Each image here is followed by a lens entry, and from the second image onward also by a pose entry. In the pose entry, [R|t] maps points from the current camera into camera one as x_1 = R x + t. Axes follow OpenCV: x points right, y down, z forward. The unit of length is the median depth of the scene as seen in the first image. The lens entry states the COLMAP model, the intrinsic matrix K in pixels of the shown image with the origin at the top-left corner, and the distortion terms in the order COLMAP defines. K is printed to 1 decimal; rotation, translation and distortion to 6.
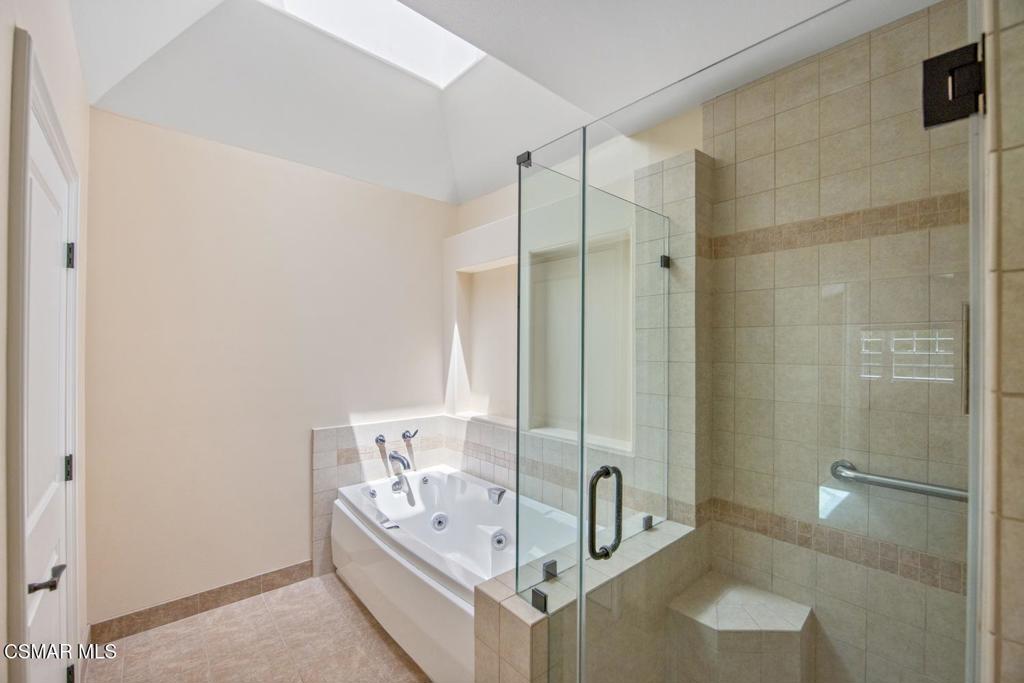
lens RADIAL K [[423.7, 0, 510.1], [0, 423.7, 348.1], [0, 0, 1]] dist [-0.016888, -0.000191]
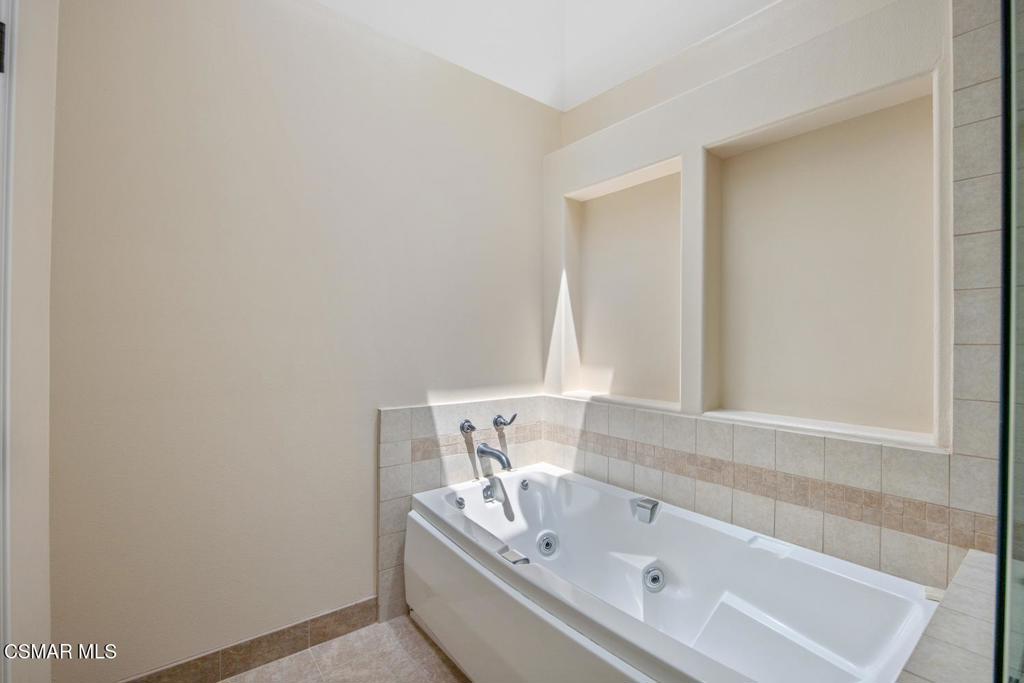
lens RADIAL K [[458.8, 0, 514.7], [0, 458.8, 337.4], [0, 0, 1]] dist [-0.011884, -0.000431]
pose [[0.998474, 0.003389, -0.055128, -0.198069], [-0.003605, 0.999986, -0.003825, 0.073689], [0.055114, 0.004018, 0.998472, 0.248615]]
